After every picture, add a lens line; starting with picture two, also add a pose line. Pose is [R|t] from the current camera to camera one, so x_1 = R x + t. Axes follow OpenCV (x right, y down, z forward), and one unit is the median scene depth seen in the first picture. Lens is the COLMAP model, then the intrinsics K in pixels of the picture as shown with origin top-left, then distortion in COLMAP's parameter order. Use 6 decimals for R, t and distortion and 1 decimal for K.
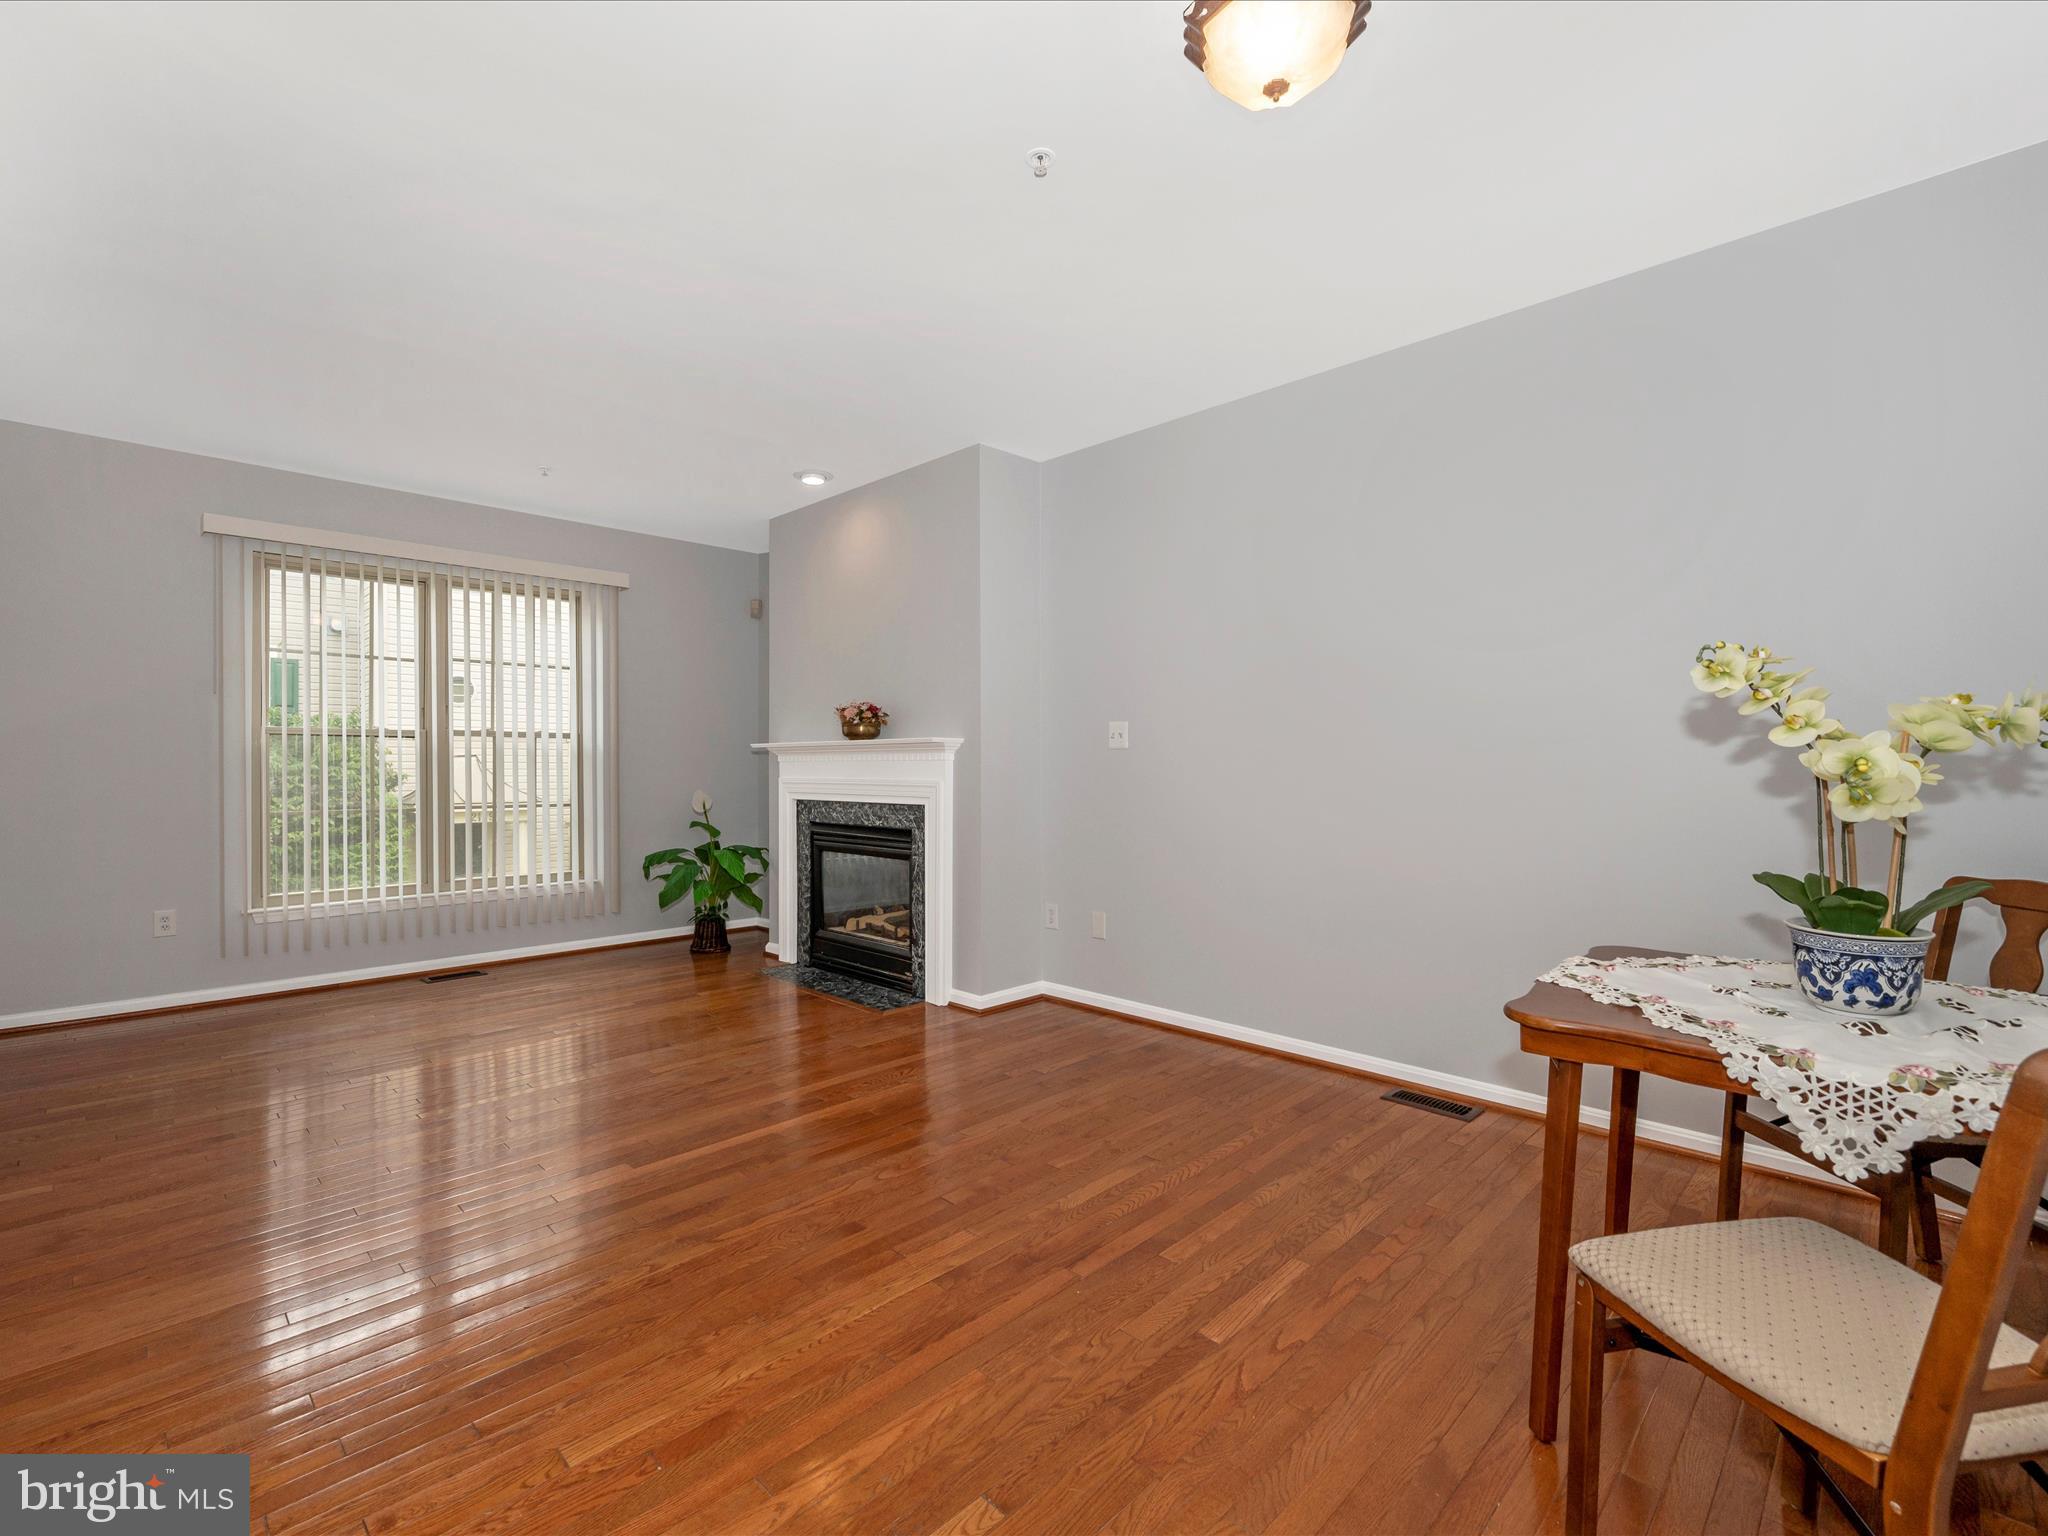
lens RADIAL K [[924.2, 0, 1036.9], [0, 924.2, 772.8], [0, 0, 1]] dist [0.003903, 0.003925]
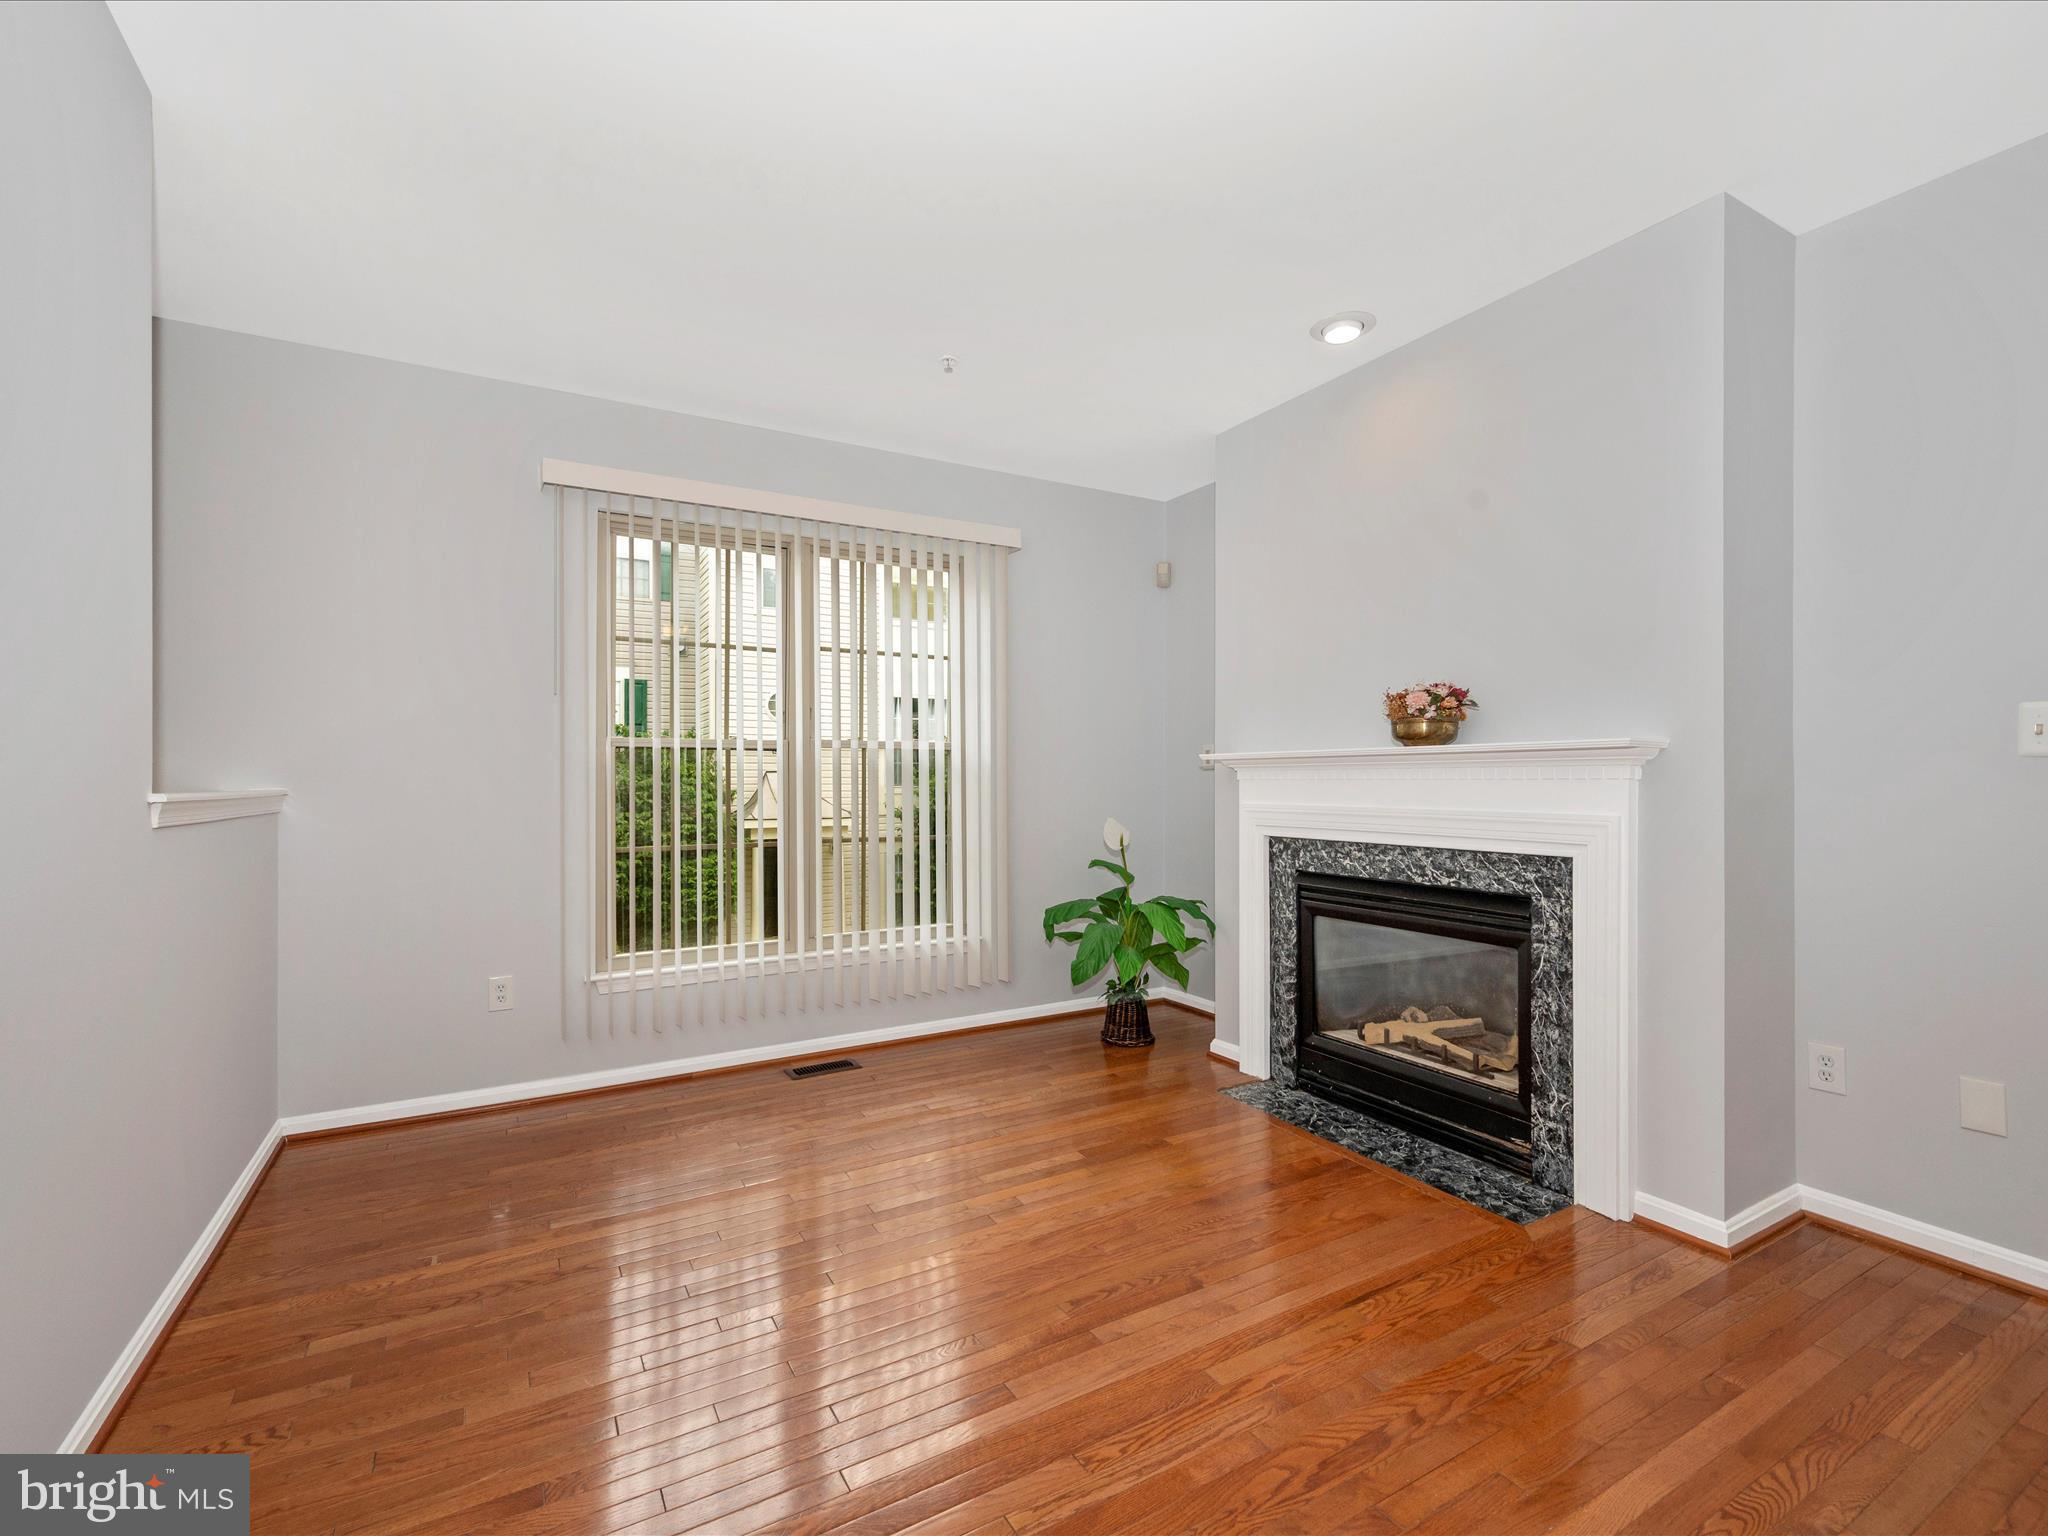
lens RADIAL K [[924.2, 0, 1045.4], [0, 924.2, 783.5], [0, 0, 1]] dist [0.003903, 0.003925]
pose [[0.963292, -0.000996, -0.268454, -0.267015], [-0.000531, 0.999984, -0.005615, -0.006892], [0.268455, 0.005552, 0.963276, 0.342748]]
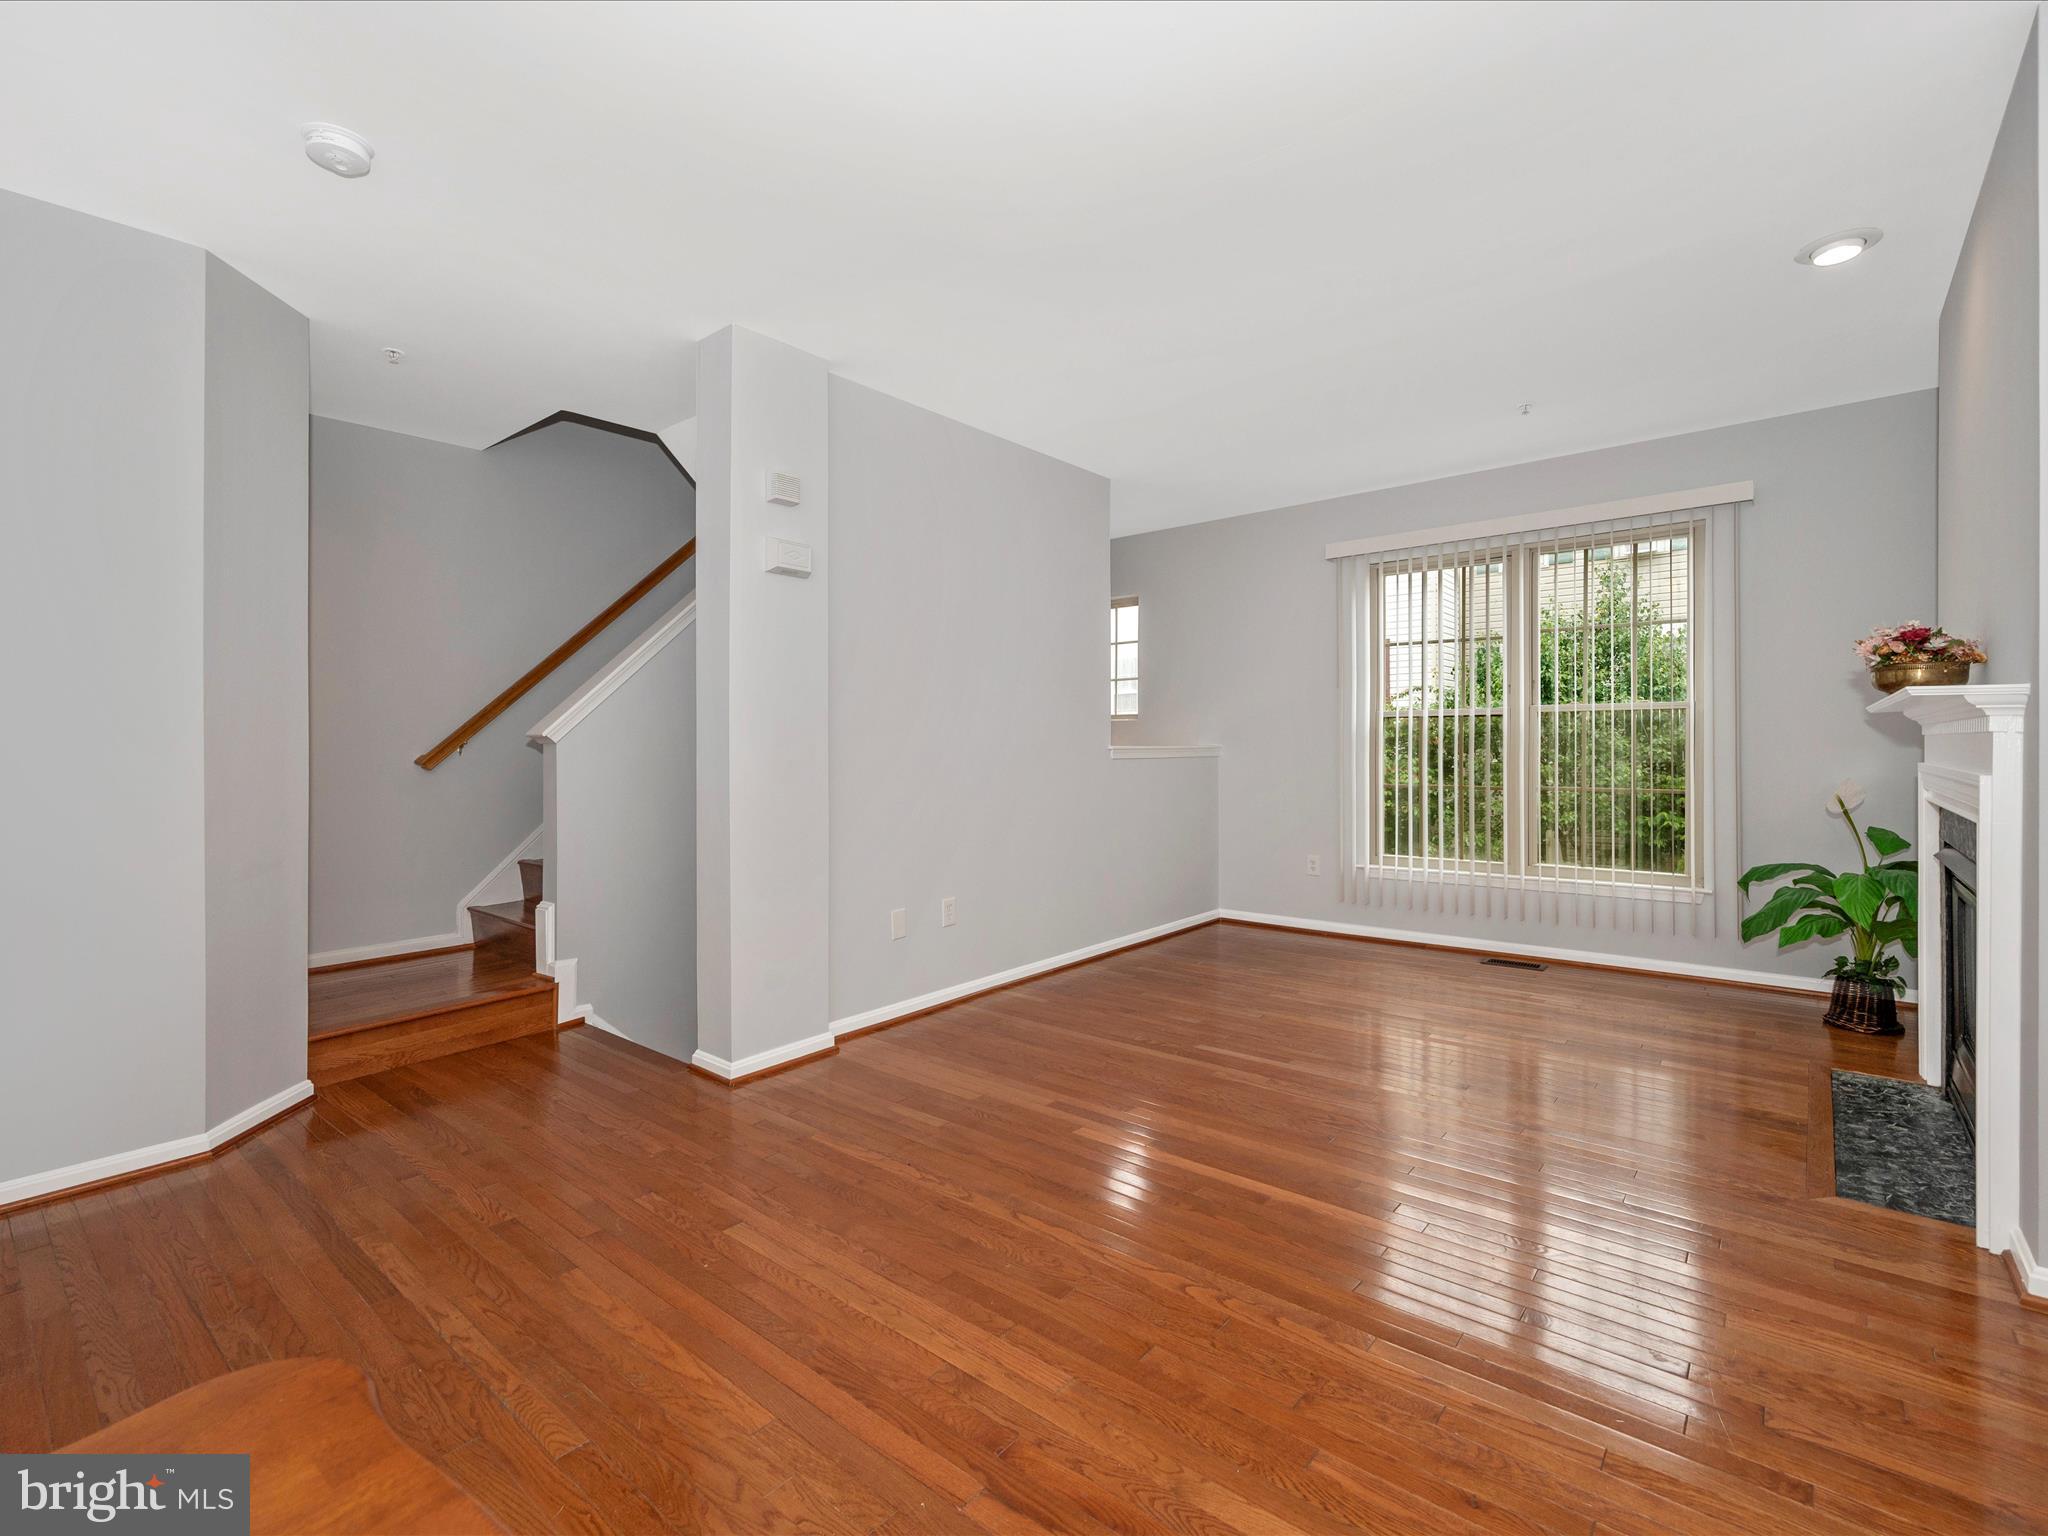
lens RADIAL K [[946.4, 0, 1010.1], [0, 946.4, 754.5], [0, 0, 1]] dist [0.002050, 0.003881]
pose [[0.062561, 0.006954, -0.998017, 0.324208], [-0.002028, 0.999975, 0.006841, -0.002350], [0.998039, 0.001596, 0.062574, 0.439498]]
